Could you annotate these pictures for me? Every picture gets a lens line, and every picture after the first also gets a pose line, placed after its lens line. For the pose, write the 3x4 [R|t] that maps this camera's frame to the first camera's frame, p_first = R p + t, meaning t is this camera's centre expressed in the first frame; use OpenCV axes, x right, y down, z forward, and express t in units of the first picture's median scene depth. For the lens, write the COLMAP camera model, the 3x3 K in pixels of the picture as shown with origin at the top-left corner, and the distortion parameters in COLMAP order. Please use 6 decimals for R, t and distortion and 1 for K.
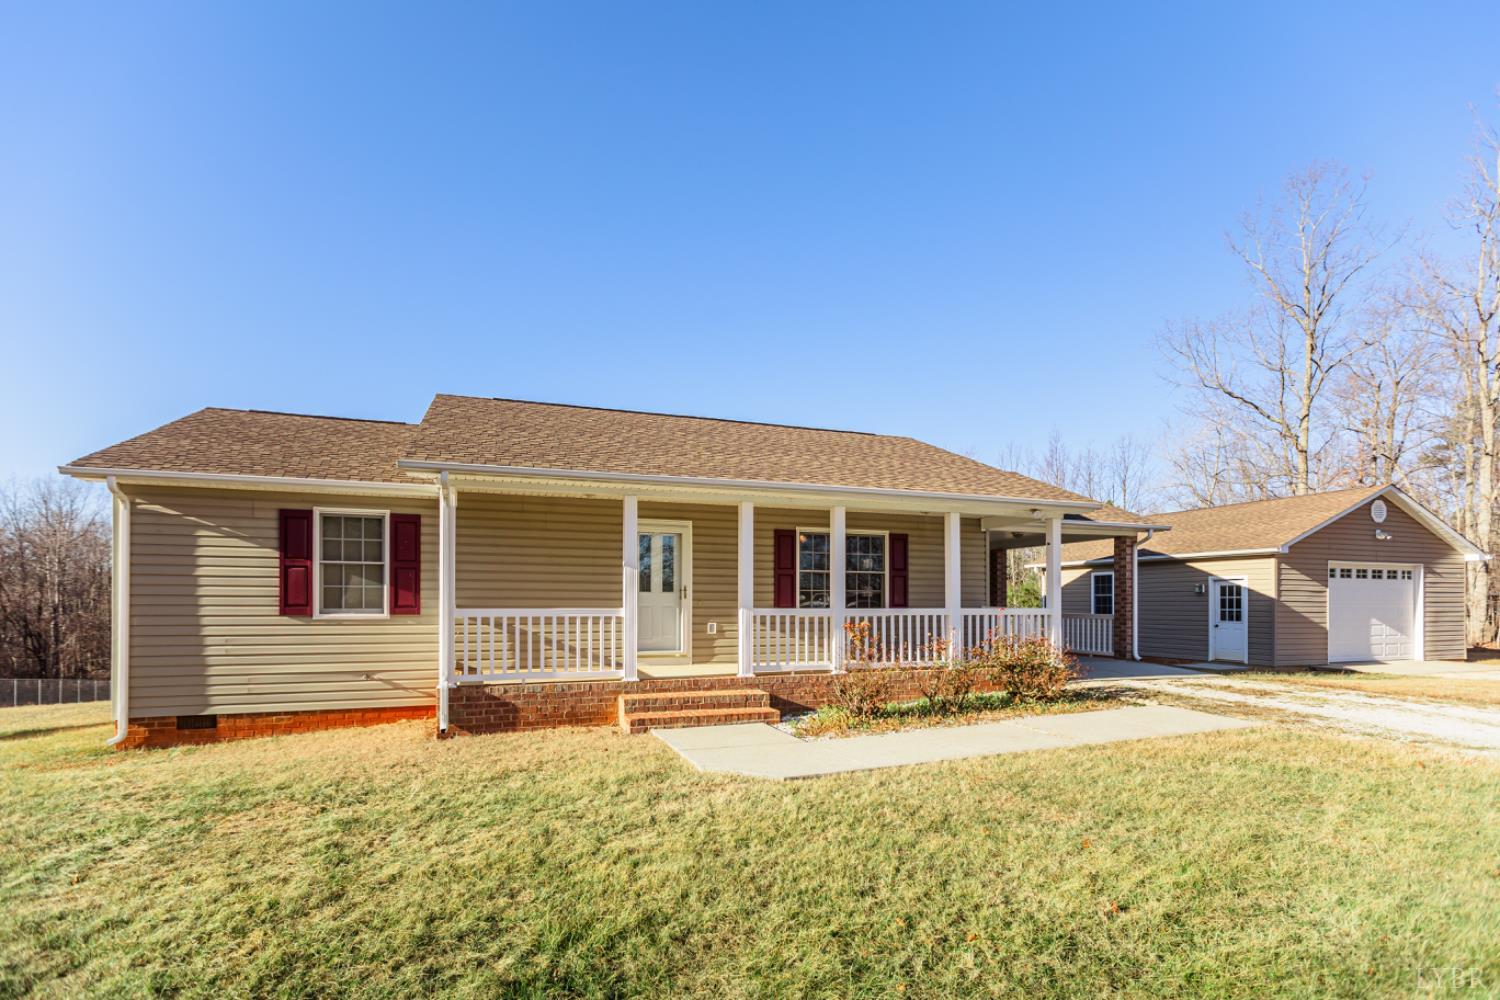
lens RADIAL K [[688.7, 0, 755.7], [0, 688.7, 489.9], [0, 0, 1]] dist [0.007243, -0.003867]
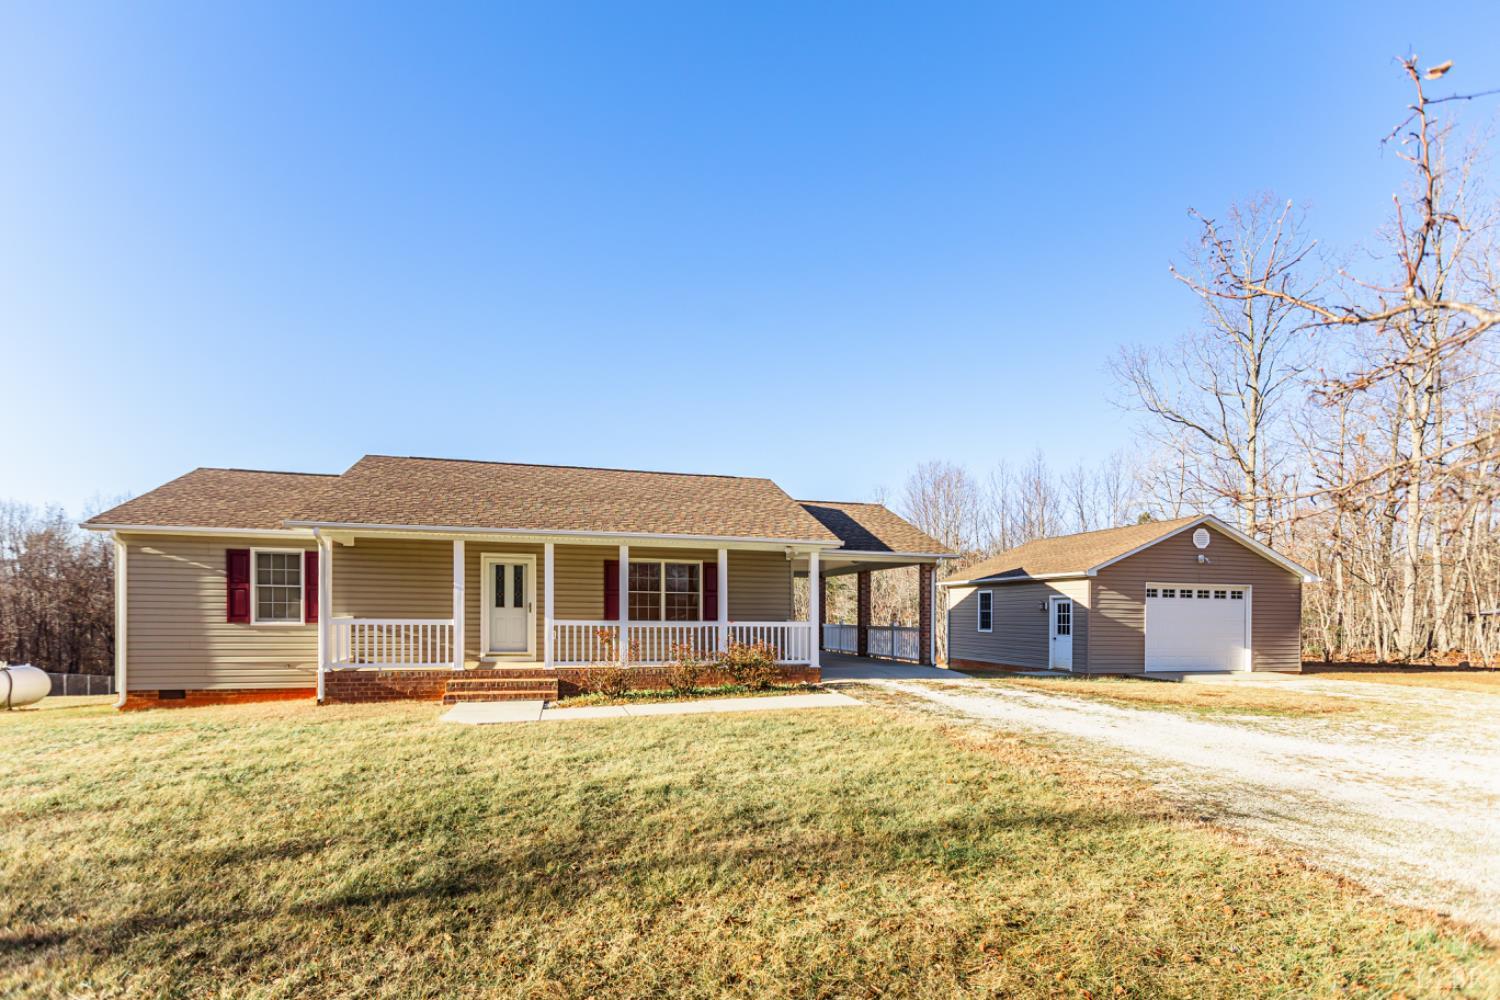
lens RADIAL K [[688.7, 0, 744.2], [0, 688.7, 508.8], [0, 0, 1]] dist [0.007243, -0.003867]
pose [[0.997508, -0.003614, -0.070461, 0.398731], [0.004331, 0.999940, 0.010029, -0.053643], [0.070421, -0.010309, 0.997464, -0.295216]]
